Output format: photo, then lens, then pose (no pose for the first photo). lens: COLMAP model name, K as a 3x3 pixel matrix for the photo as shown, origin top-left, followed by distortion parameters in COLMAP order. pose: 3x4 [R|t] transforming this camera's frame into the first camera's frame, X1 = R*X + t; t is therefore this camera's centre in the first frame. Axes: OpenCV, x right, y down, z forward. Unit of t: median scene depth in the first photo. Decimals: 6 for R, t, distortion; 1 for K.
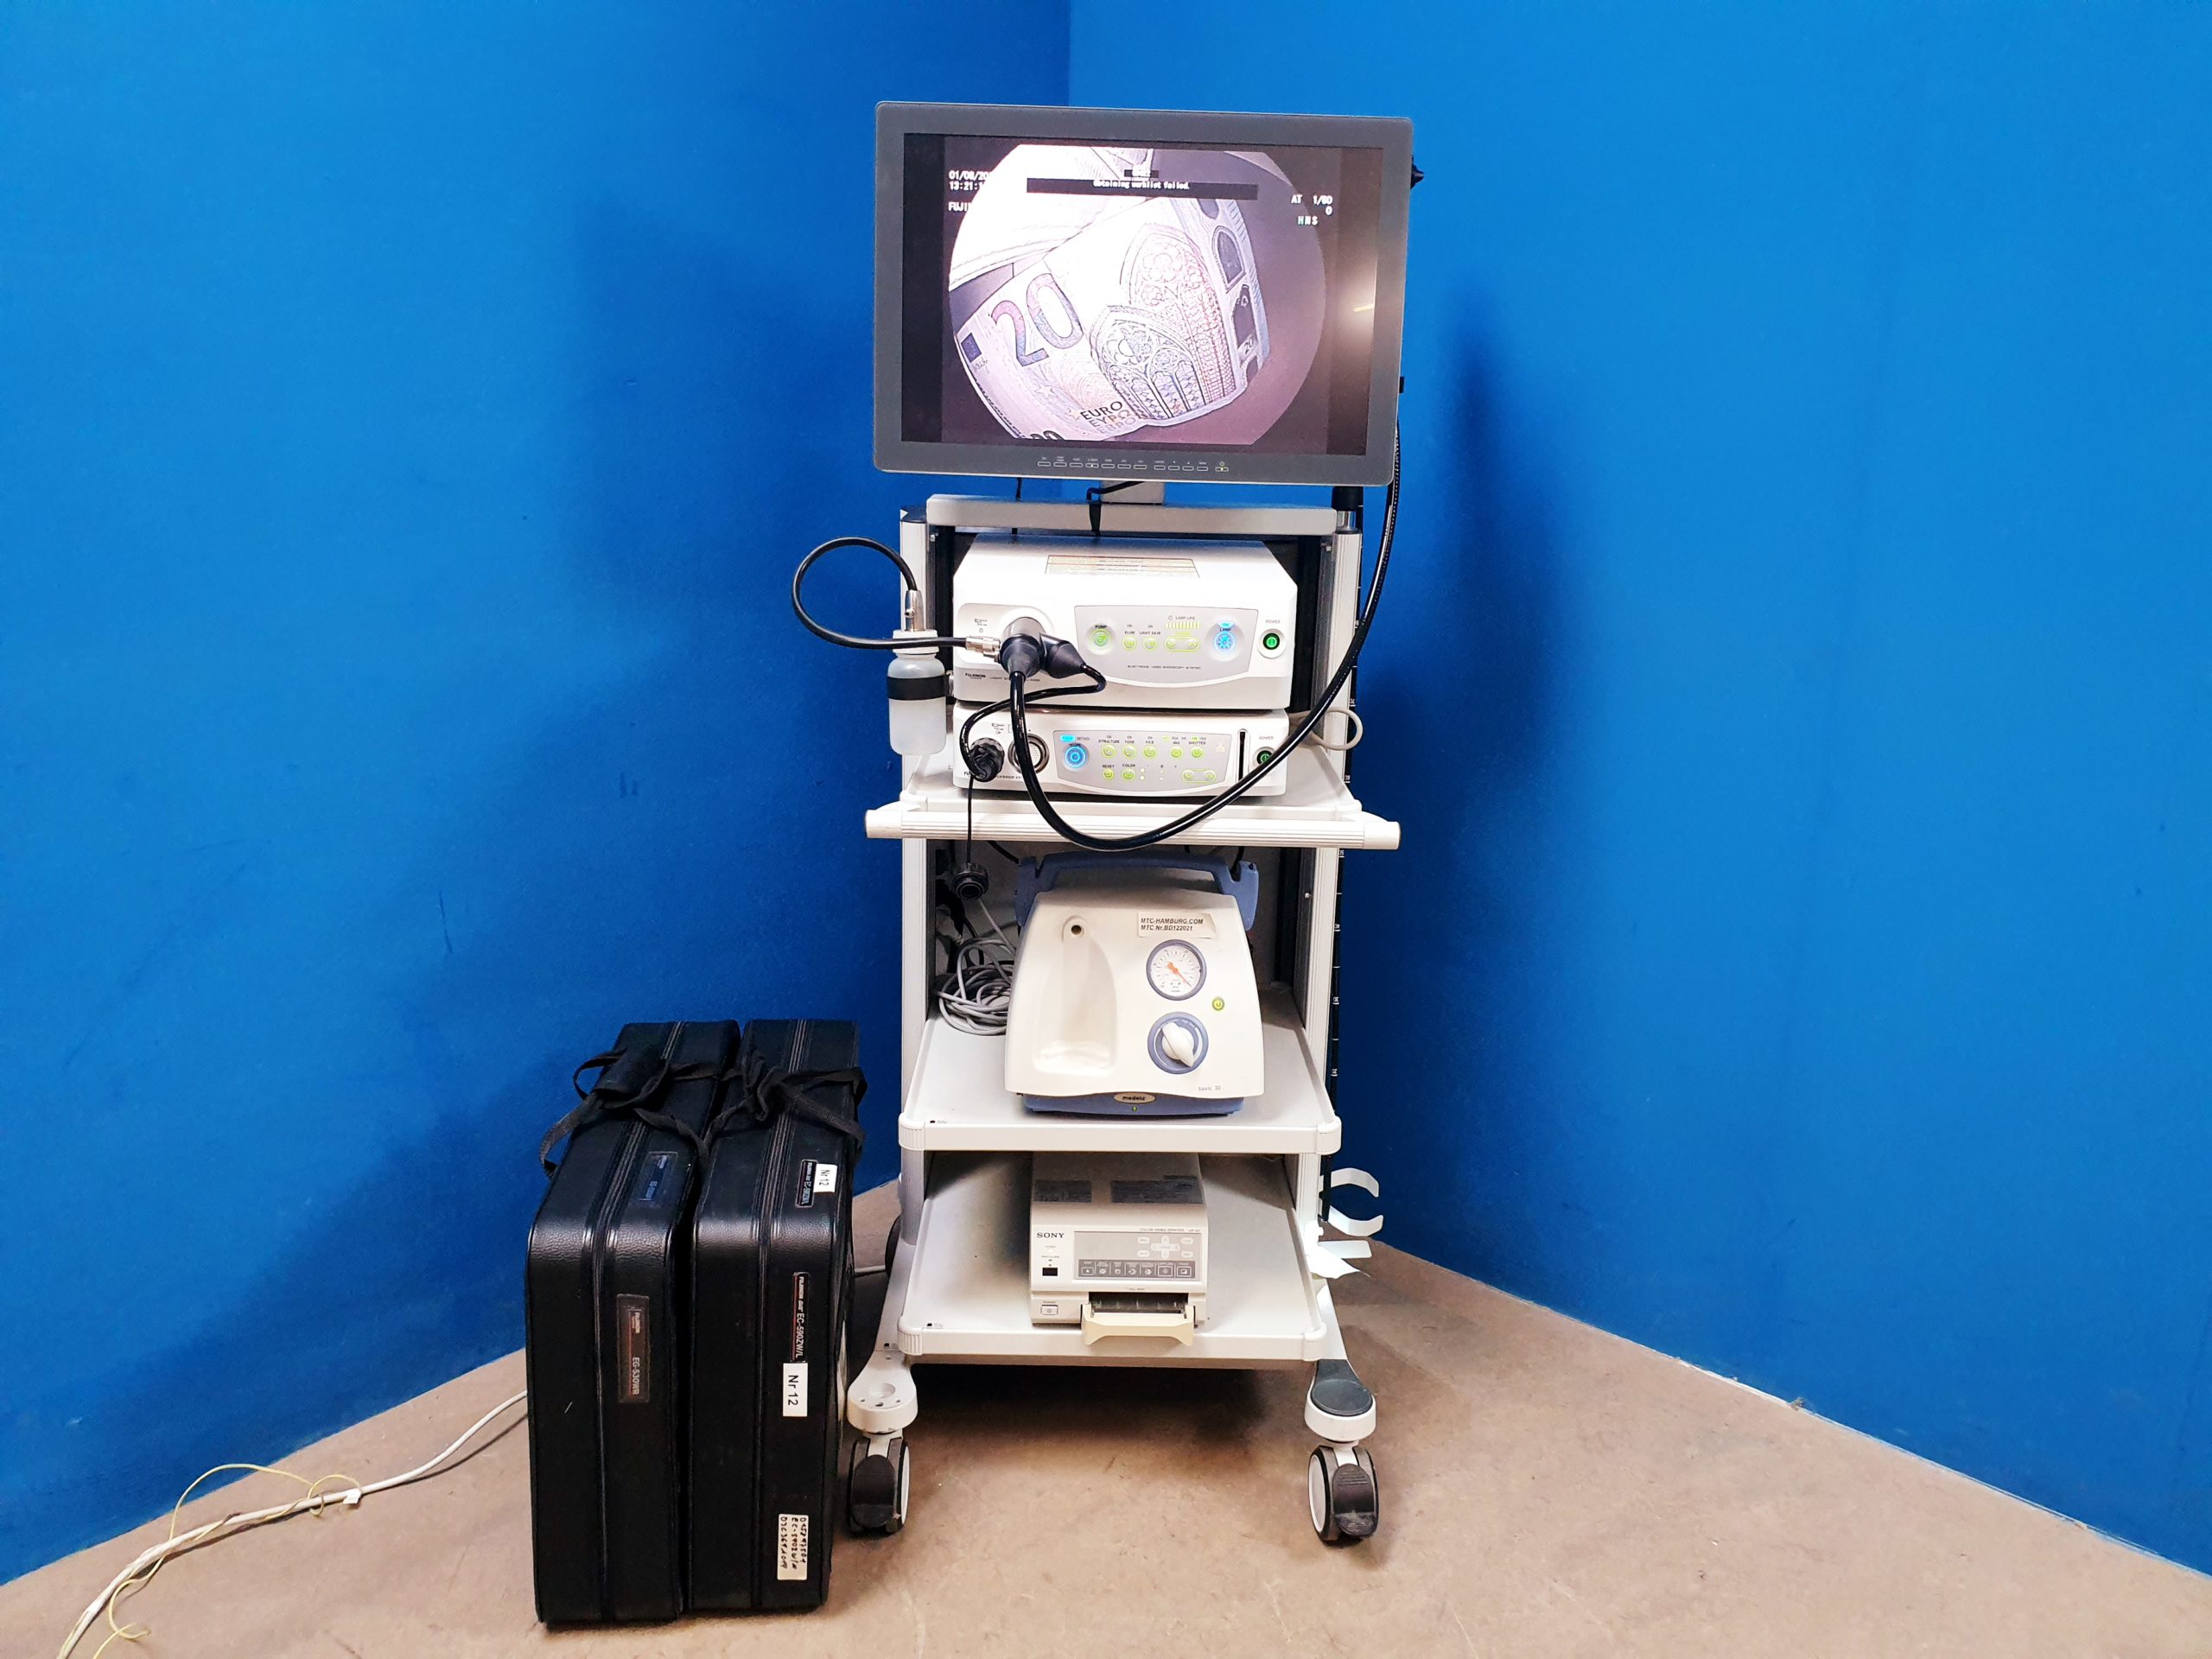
lens RADIAL K [[1739.4, 0, 1106.0], [0, 1739.4, 829.5], [0, 0, 1]] dist [-0.010781, -0.003170]
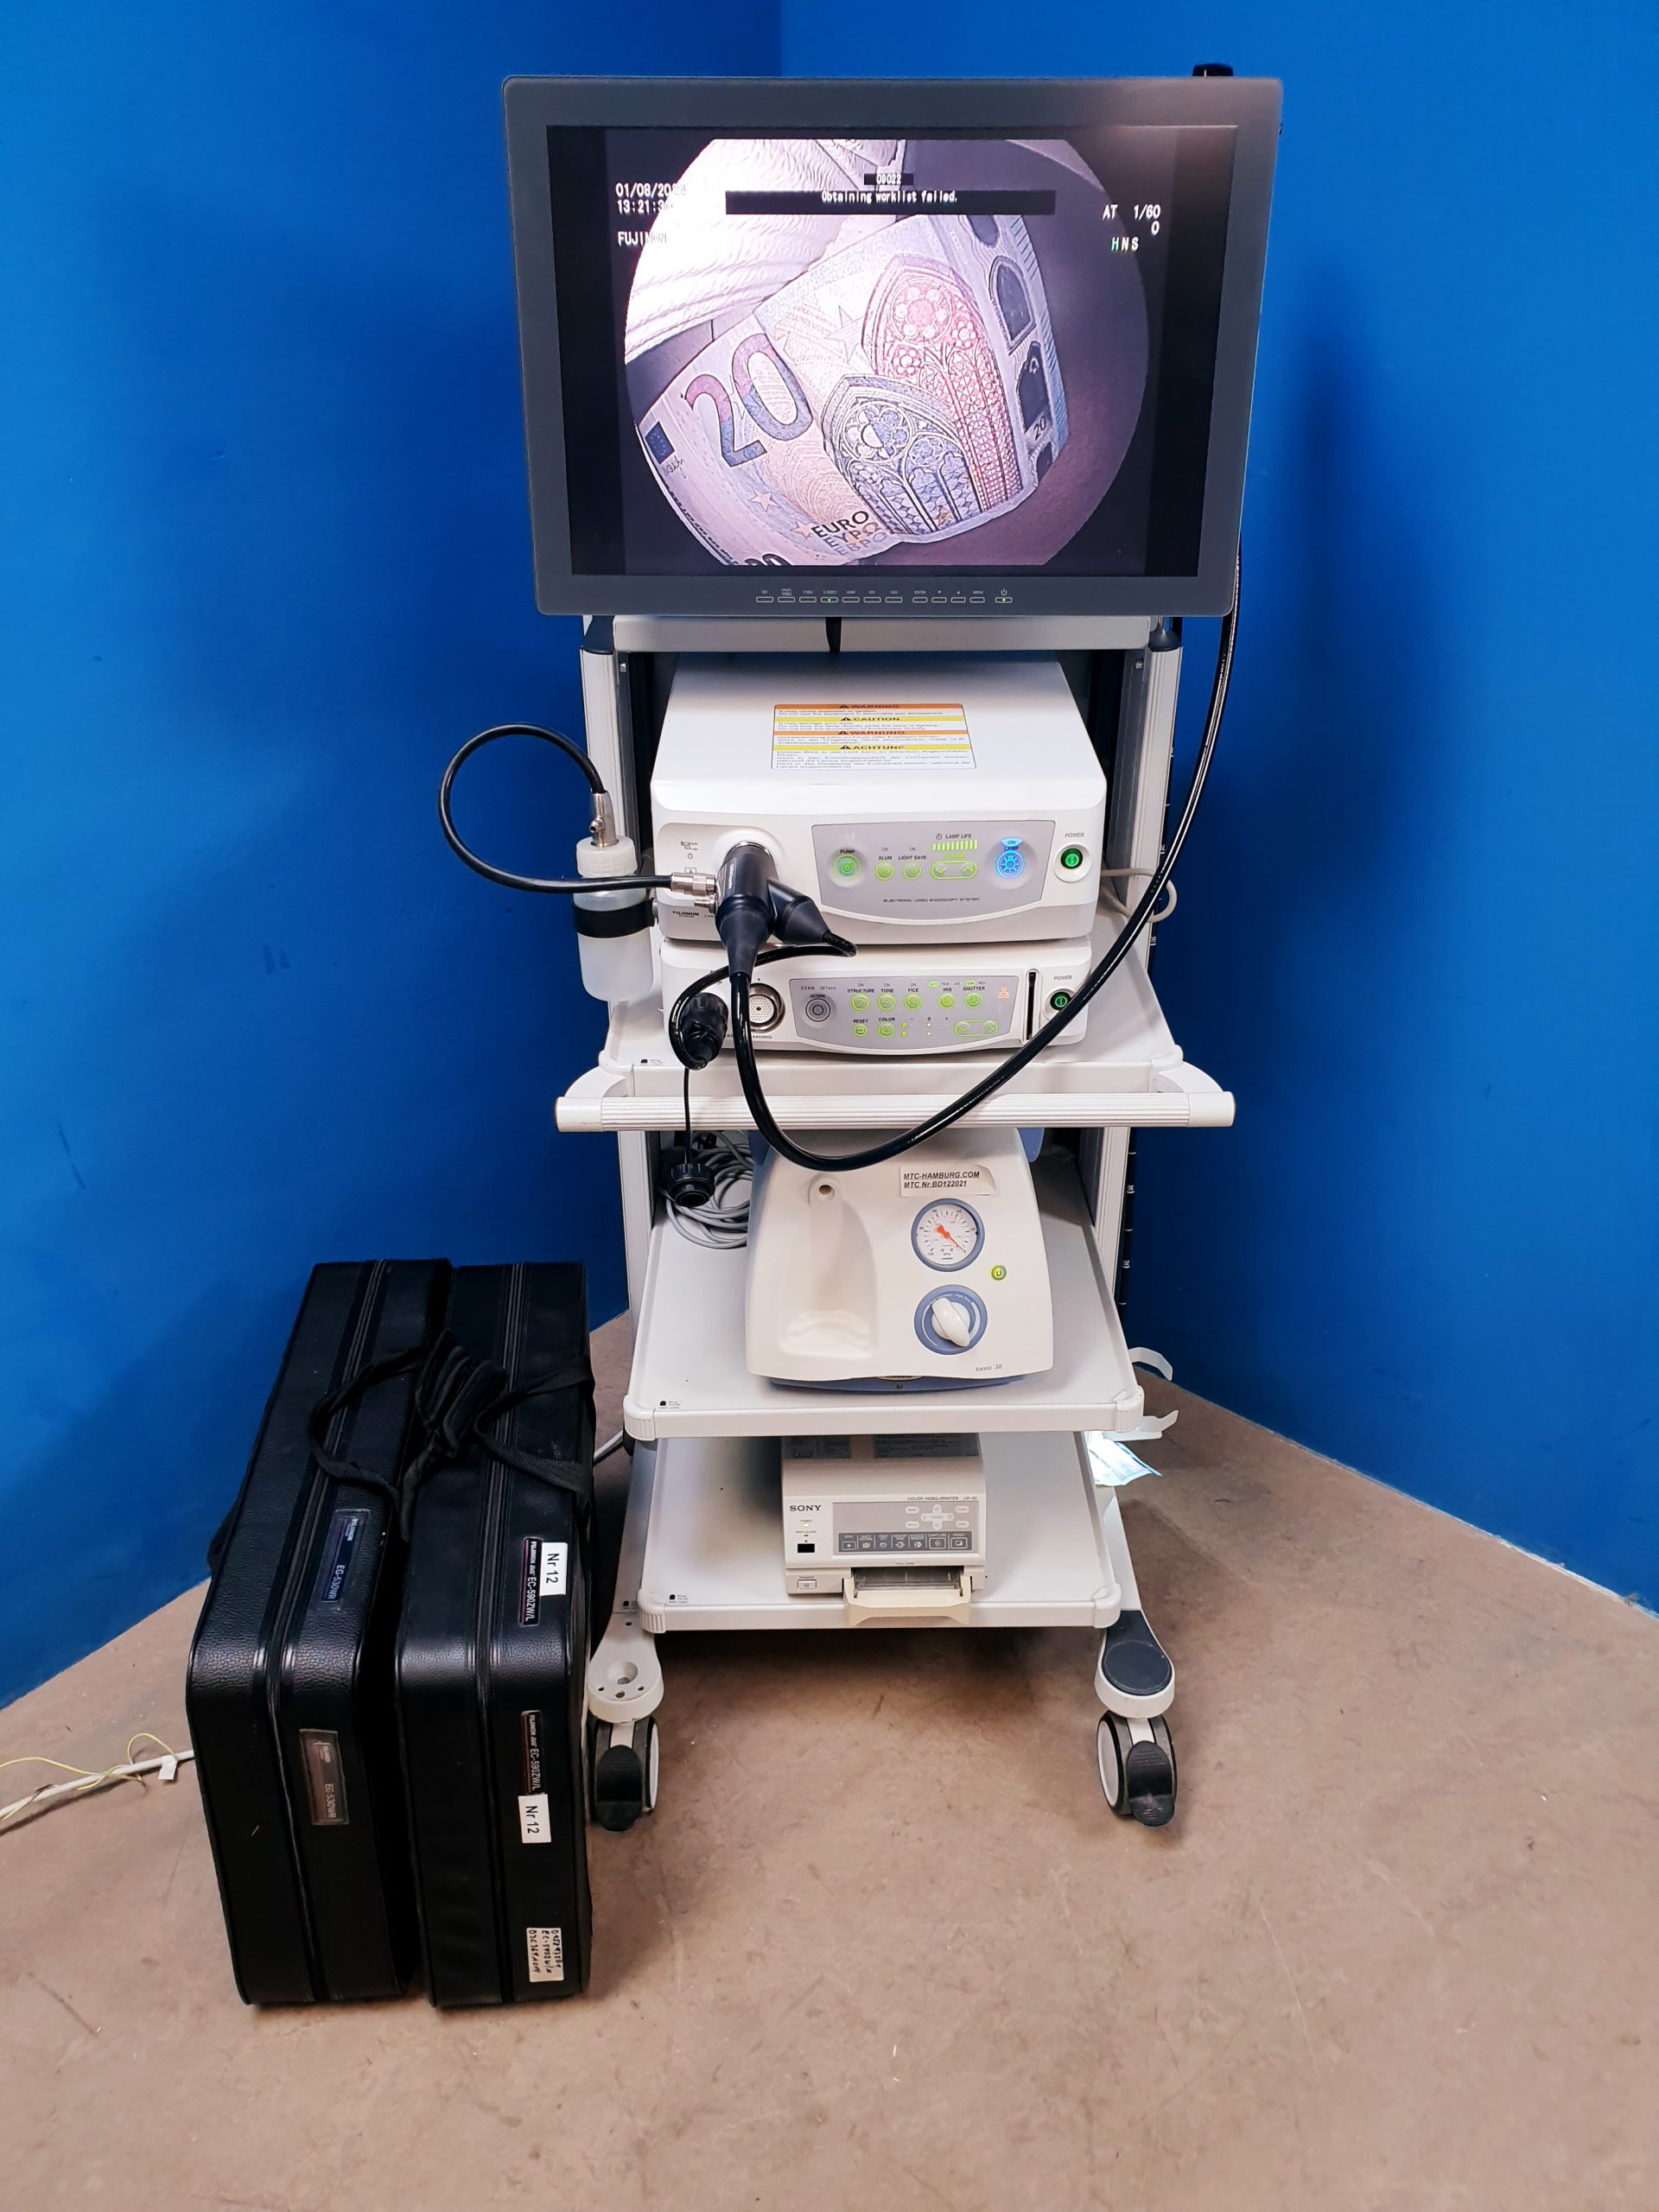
lens RADIAL K [[1739.4, 0, 829.5], [0, 1739.4, 1106.0], [0, 0, 1]] dist [-0.010781, -0.003170]
pose [[0.999613, -0.024830, -0.012515, -0.004024], [0.027240, 0.964840, 0.261423, -0.195195], [0.005584, -0.261663, 0.965143, 0.220593]]
